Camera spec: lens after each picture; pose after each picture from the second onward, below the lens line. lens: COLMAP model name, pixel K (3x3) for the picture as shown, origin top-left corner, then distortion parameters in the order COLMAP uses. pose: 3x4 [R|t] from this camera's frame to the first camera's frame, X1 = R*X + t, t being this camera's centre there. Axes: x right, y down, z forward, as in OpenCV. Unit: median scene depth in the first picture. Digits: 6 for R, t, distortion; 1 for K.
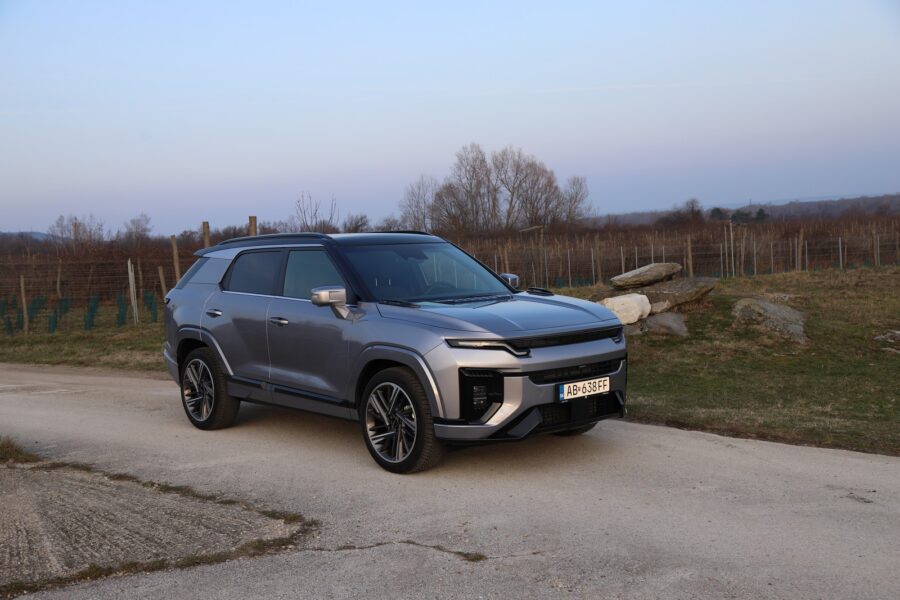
lens RADIAL K [[1034.0, 0, 448.3], [0, 1034.0, 298.6], [0, 0, 1]] dist [0.001694, 0.000000]
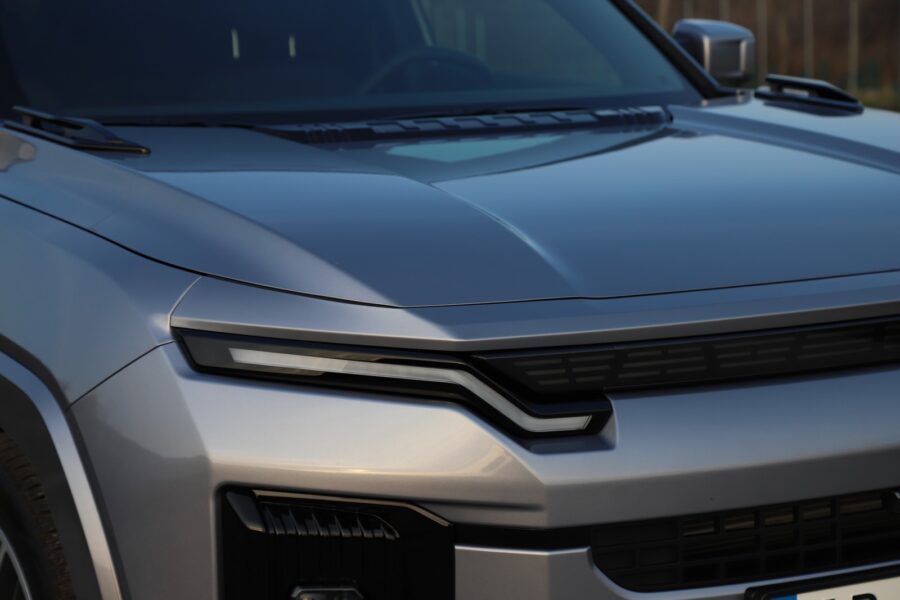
lens RADIAL K [[2180.9, 0, 449.6], [0, 2180.9, 300.5], [0, 0, 1]] dist [0.067153, 0.000000]
pose [[0.979308, 0.045058, -0.197297, 0.128035], [-0.027370, 0.995431, 0.091479, -0.004805], [0.200518, -0.084186, 0.976066, 0.611420]]
